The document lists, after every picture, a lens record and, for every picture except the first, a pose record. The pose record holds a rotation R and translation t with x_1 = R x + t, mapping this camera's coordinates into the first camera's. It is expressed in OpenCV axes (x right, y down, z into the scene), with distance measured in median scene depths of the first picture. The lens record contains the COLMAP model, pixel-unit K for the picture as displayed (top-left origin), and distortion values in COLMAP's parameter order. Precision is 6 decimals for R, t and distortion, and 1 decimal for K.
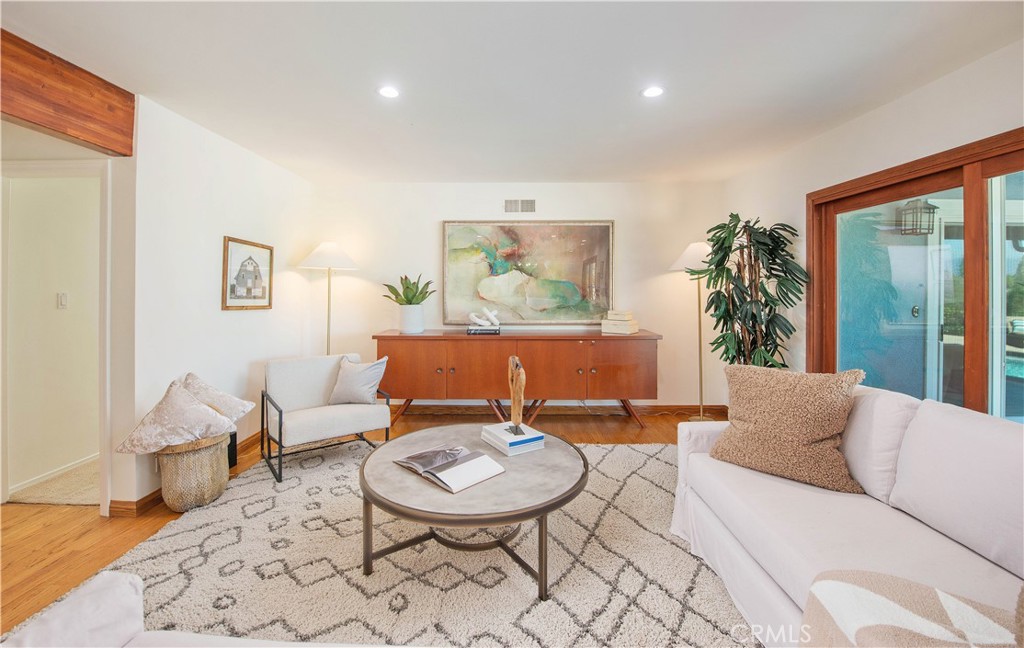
lens RADIAL K [[470.8, 0, 509.9], [0, 470.8, 296.3], [0, 0, 1]] dist [-0.009307, 0.000069]
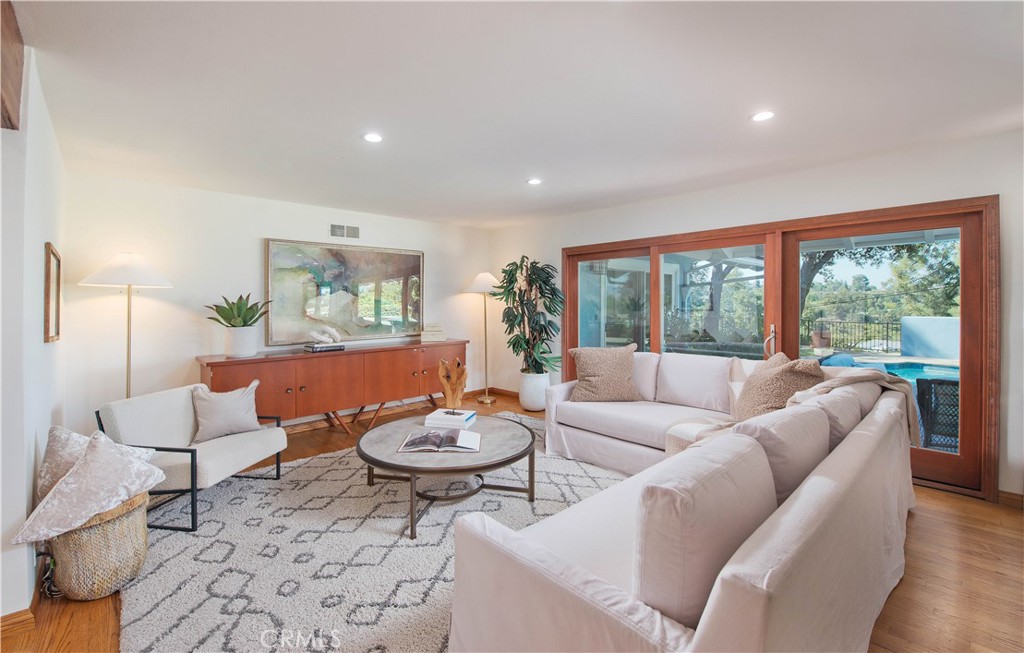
lens RADIAL K [[452.2, 0, 512.0], [0, 452.2, 326.5], [0, 0, 1]] dist [-0.001191, -0.000363]
pose [[0.705221, -0.045286, 0.707540, -0.505292], [0.024806, 0.998923, 0.039211, -0.004548], [-0.708553, -0.010102, 0.705585, -0.013134]]
